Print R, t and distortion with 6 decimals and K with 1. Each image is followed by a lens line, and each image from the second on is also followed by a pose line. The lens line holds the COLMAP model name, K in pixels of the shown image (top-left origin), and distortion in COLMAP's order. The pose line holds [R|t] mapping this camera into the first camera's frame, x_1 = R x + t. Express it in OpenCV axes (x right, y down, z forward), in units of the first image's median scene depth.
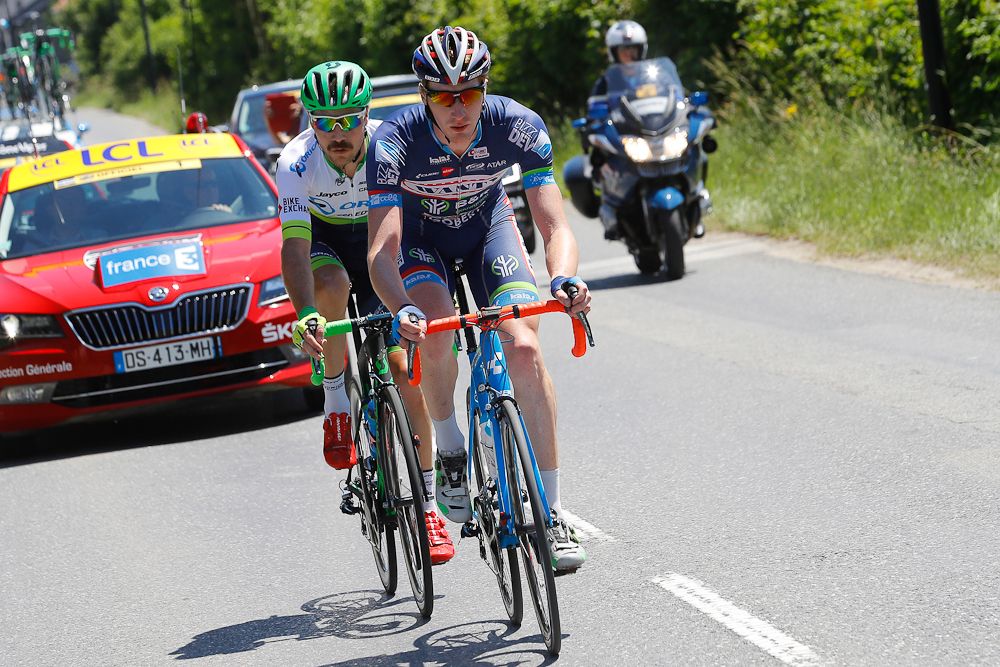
lens RADIAL K [[3742.1, 0, 500.0], [0, 3742.1, 333.5], [0, 0, 1]] dist [1.217497, -0.086459]
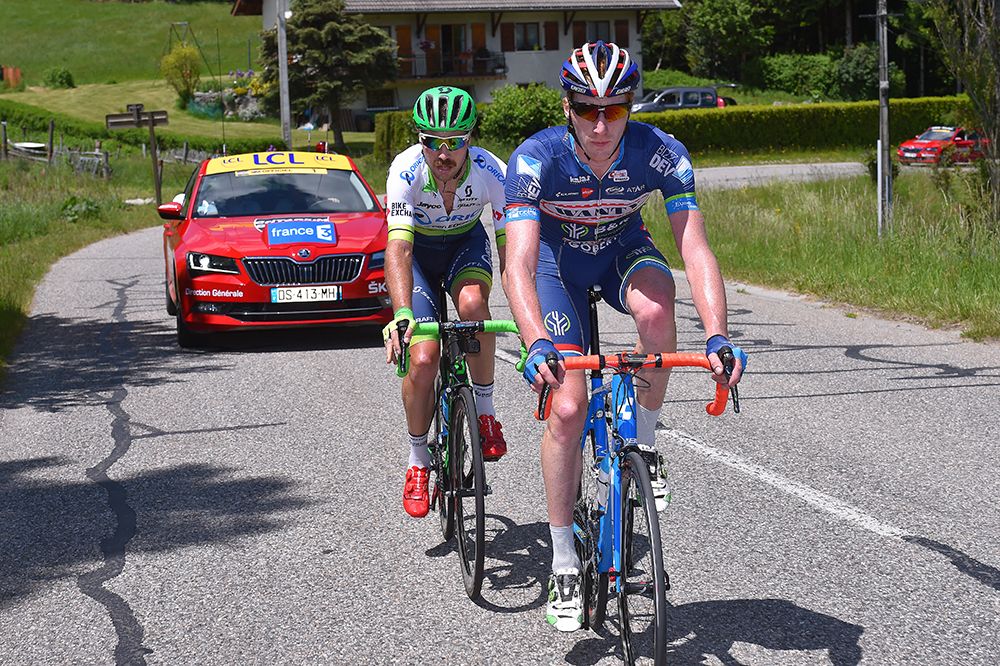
lens RADIAL K [[1935.2, 0, 500.0], [0, 1935.2, 333.0], [0, 0, 1]] dist [1.375882, 0.013024]
pose [[0.995376, 0.095840, 0.006438, -0.016109], [-0.095983, 0.994995, 0.027793, -0.009404], [-0.003742, -0.028283, 0.999593, 0.241201]]
